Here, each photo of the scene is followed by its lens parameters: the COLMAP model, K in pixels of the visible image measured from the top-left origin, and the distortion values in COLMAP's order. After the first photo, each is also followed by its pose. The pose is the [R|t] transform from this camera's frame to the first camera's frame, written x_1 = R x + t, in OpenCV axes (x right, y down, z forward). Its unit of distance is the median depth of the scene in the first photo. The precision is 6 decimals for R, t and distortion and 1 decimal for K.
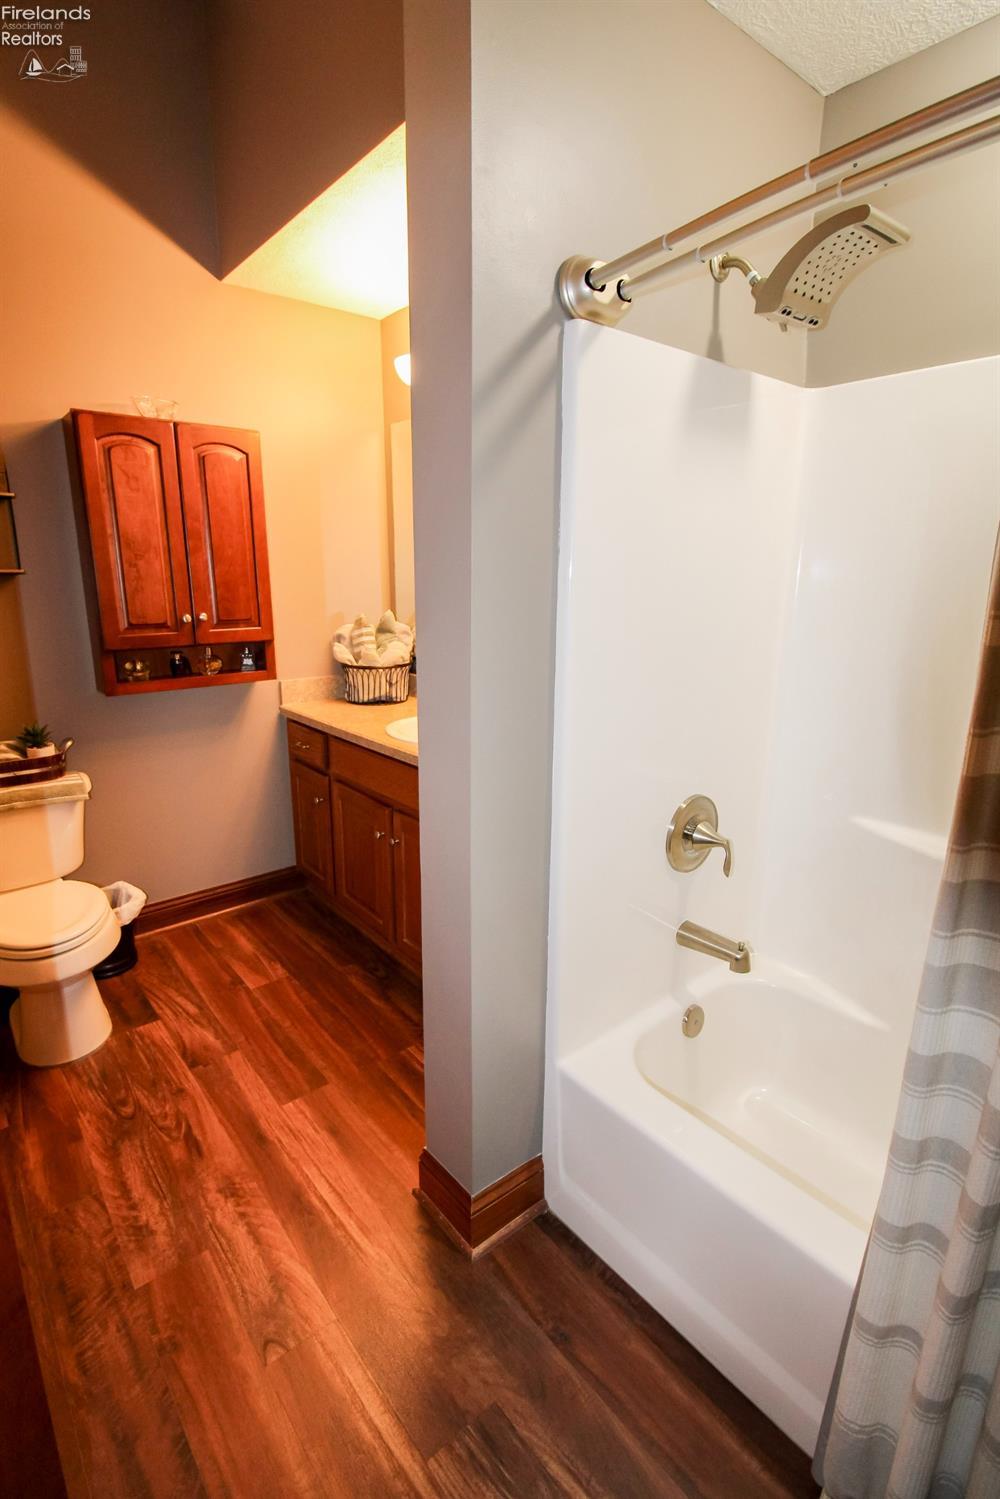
lens RADIAL K [[700.4, 0, 500.0], [0, 700.4, 749.5], [0, 0, 1]] dist [-0.018696, -0.003933]
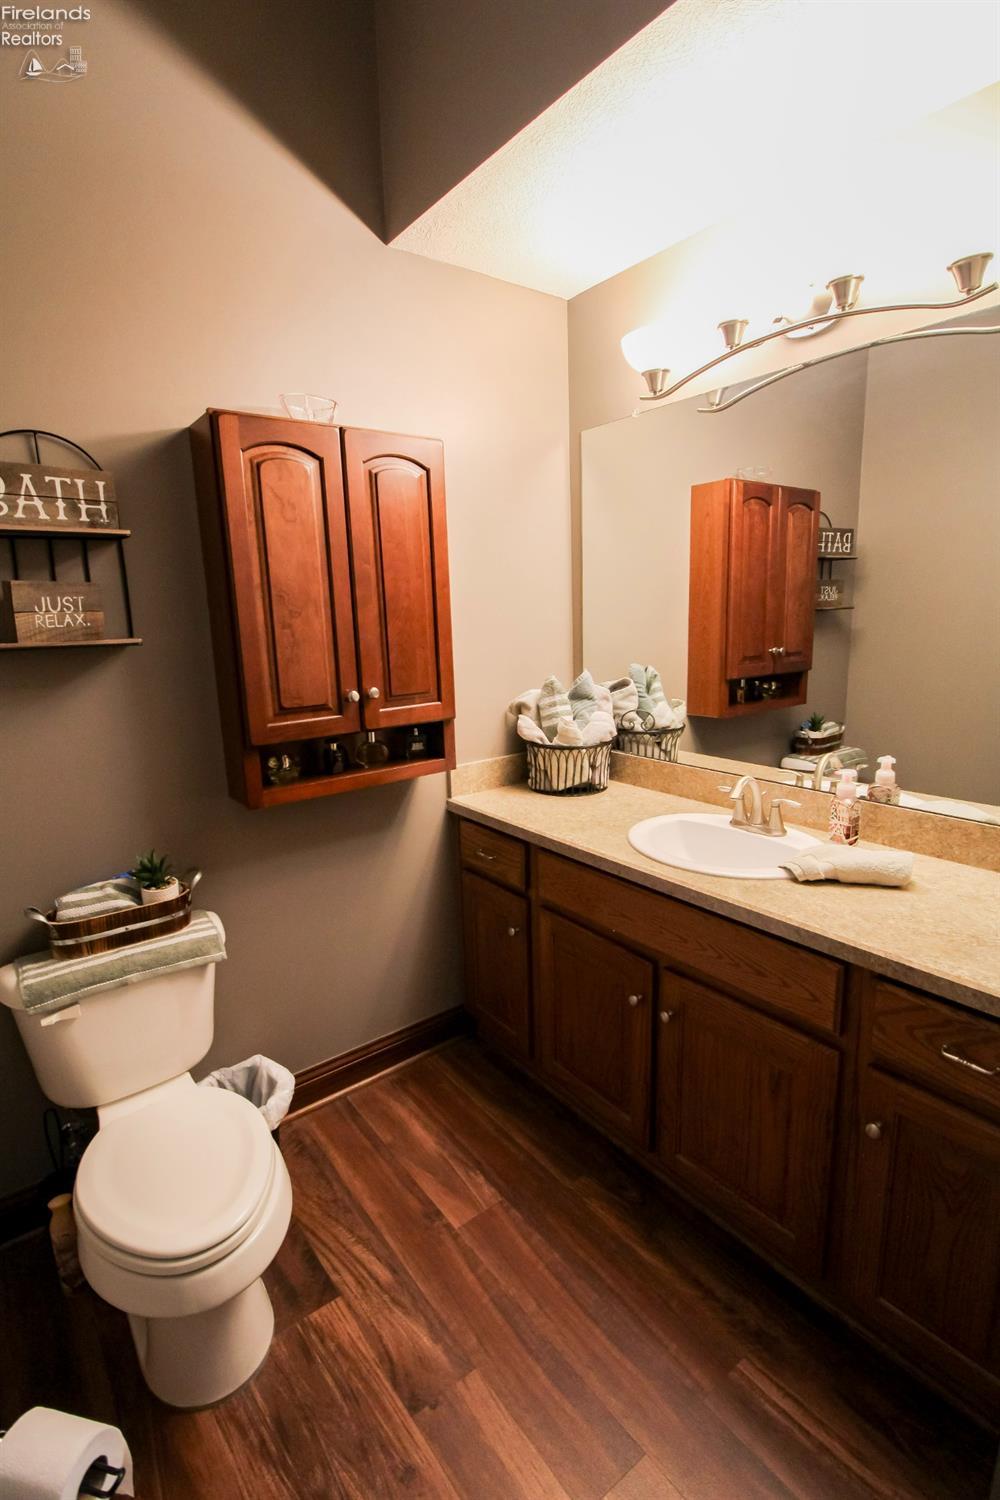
lens RADIAL K [[700.8, 0, 500.0], [0, 700.8, 750.0], [0, 0, 1]] dist [-0.018696, -0.003933]
pose [[0.998383, -0.023541, -0.051735, -0.261872], [0.021172, 0.998723, -0.045881, -0.095974], [0.052749, 0.044712, 0.997606, 0.288751]]
